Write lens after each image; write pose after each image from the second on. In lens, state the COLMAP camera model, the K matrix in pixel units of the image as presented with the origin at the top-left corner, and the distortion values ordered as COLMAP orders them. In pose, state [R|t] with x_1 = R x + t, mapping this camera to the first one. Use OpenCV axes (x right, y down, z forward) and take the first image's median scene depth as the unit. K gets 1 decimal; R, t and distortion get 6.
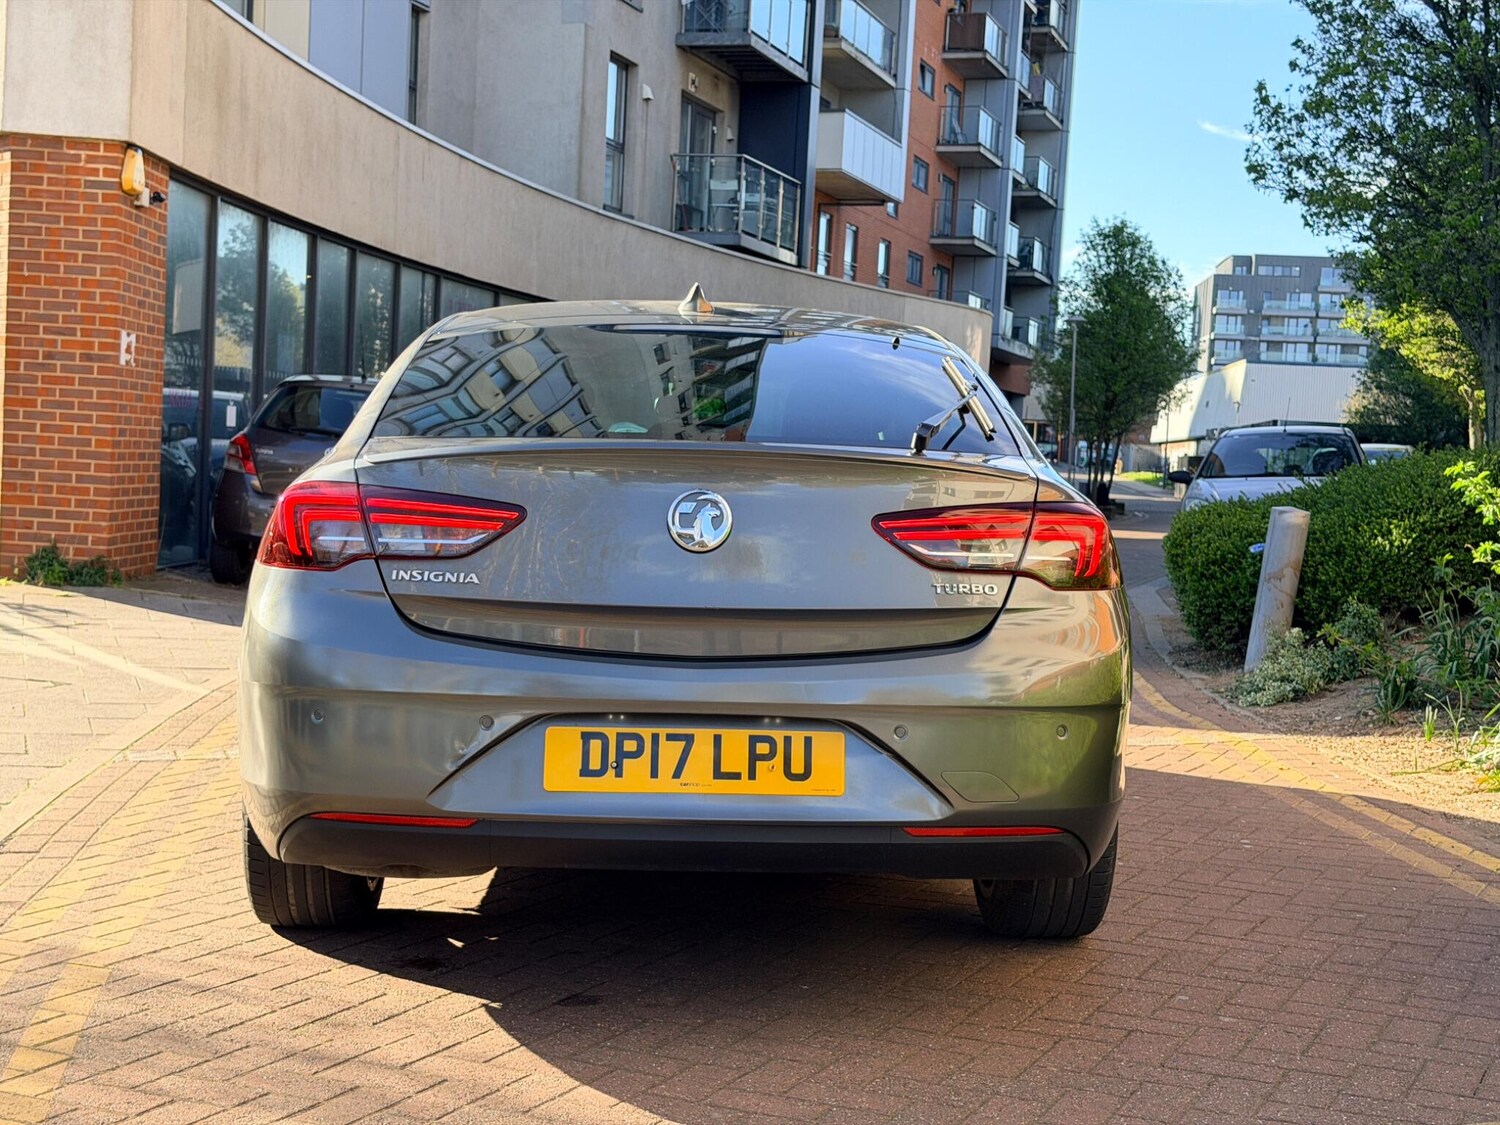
lens RADIAL K [[2013.4, 0, 747.8], [0, 2013.4, 533.3], [0, 0, 1]] dist [0.207084, -0.513874]
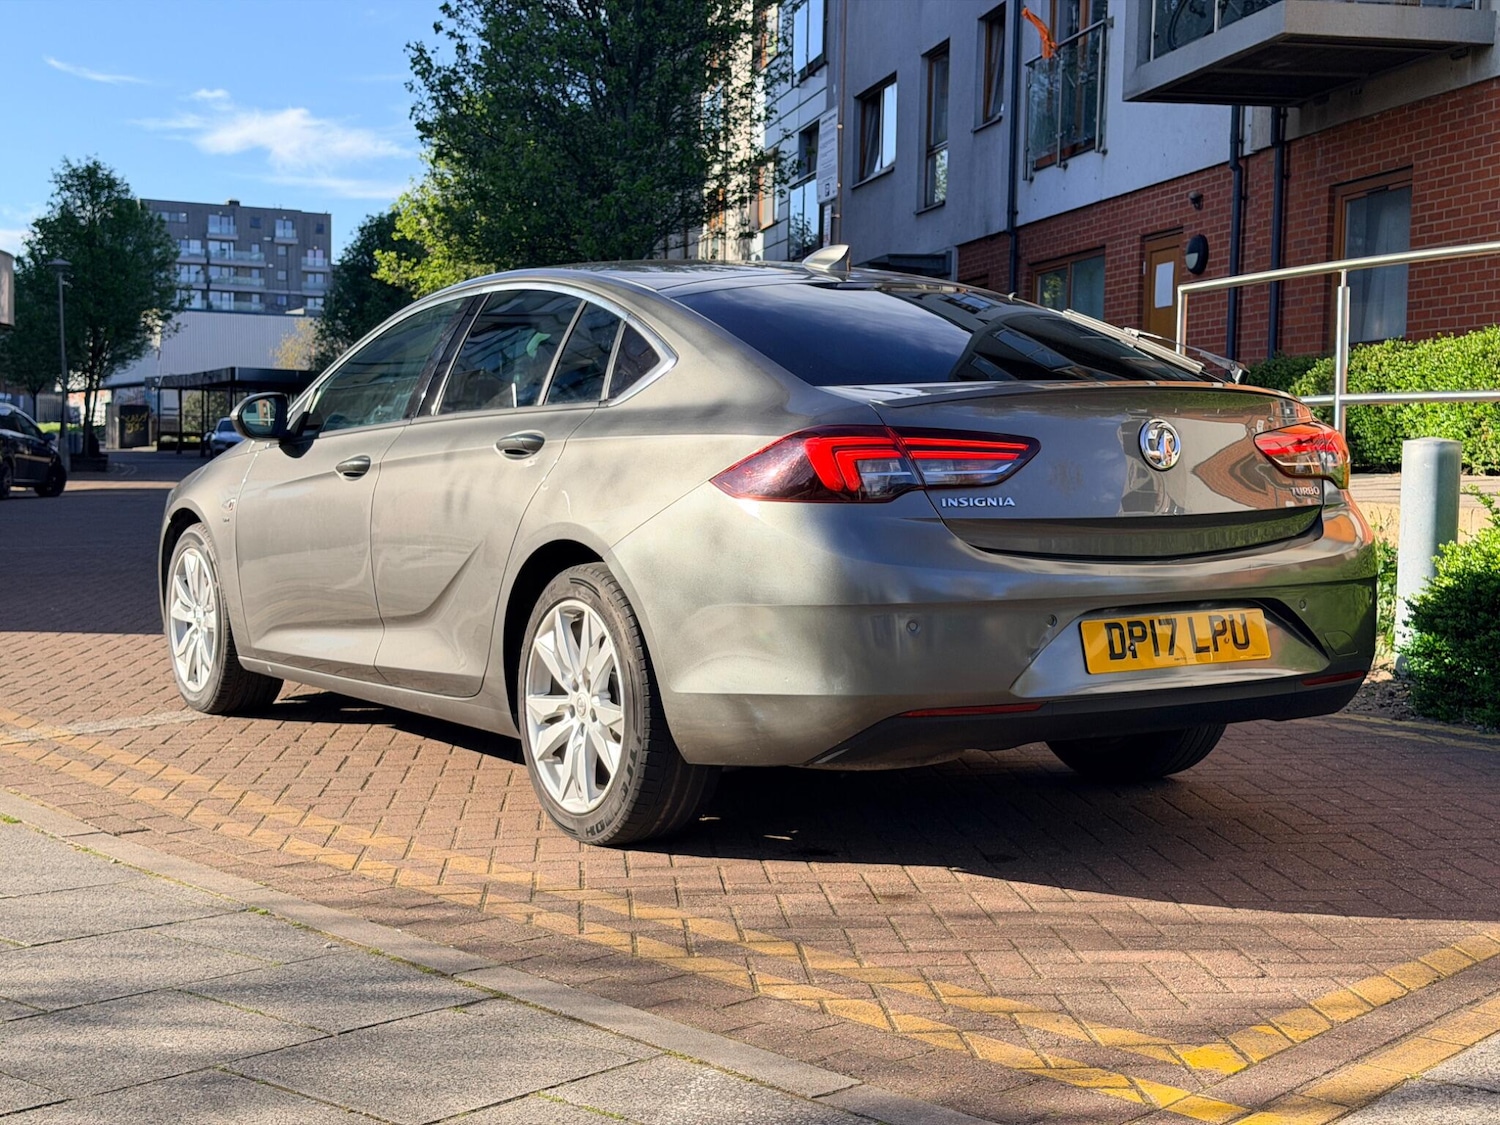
lens RADIAL K [[2013.4, 0, 747.8], [0, 2013.4, 533.3], [0, 0, 1]] dist [0.207084, -0.513874]
pose [[0.863889, -0.058750, 0.500244, -0.823411], [0.045902, 0.998224, 0.037963, -0.010553], [-0.501586, -0.009834, 0.865052, 0.057286]]
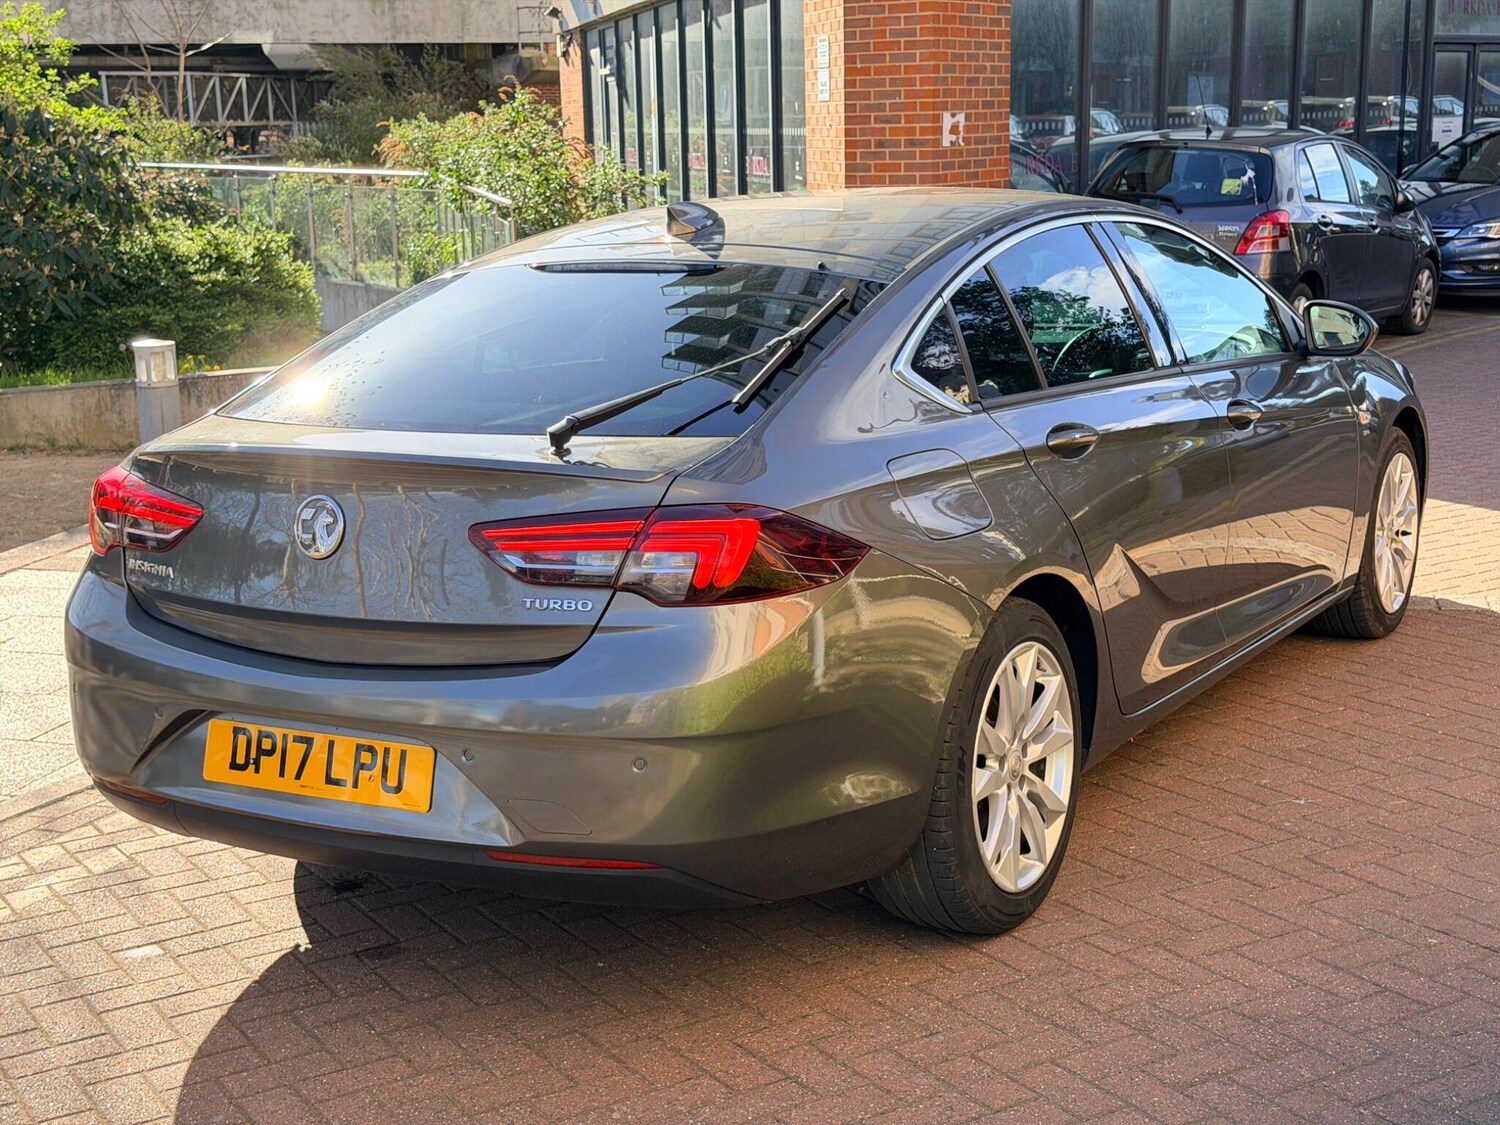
lens RADIAL K [[2014.4, 0, 756.7], [0, 2014.4, 536.4], [0, 0, 1]] dist [0.194806, -0.463135]
pose [[0.840055, 0.038240, -0.541152, 0.674702], [0.043471, 0.989560, 0.137408, -0.125150], [0.540757, -0.138954, 0.829623, 0.270396]]
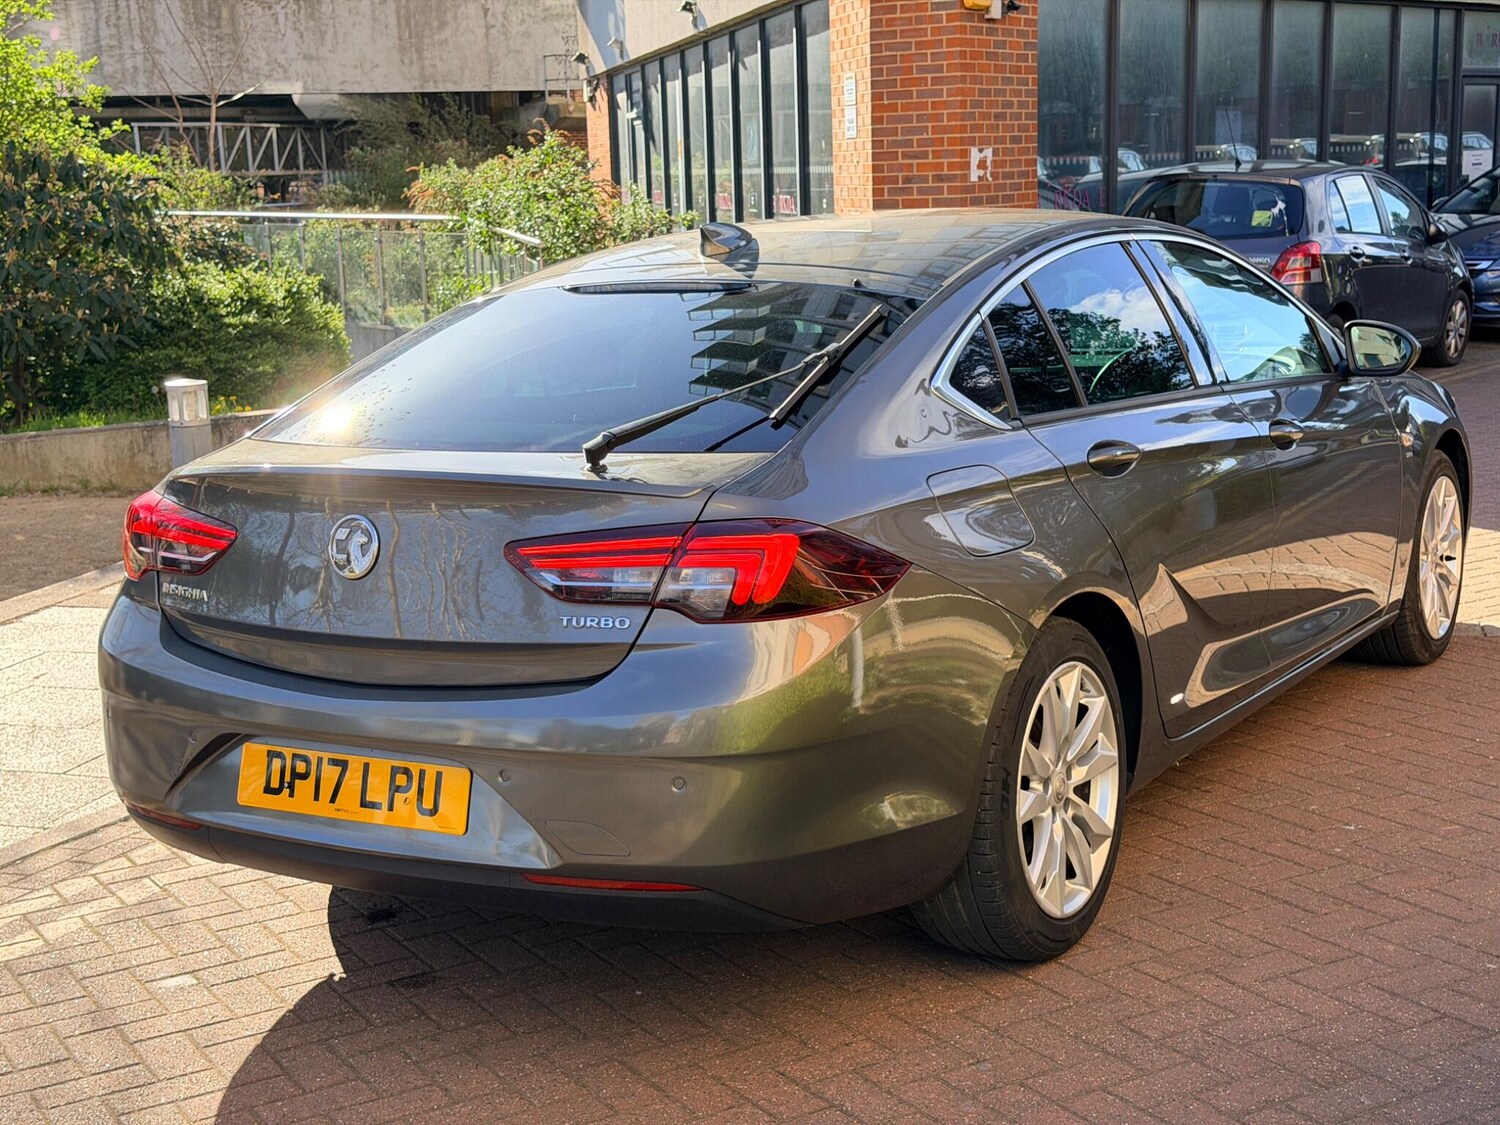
lens RADIAL K [[2013.4, 0, 747.8], [0, 2013.4, 533.3], [0, 0, 1]] dist [0.207084, -0.513874]
pose [[0.830428, 0.020121, -0.556762, 0.663185], [0.052449, 0.992086, 0.114082, -0.111563], [0.554651, -0.123938, 0.822801, 0.277286]]
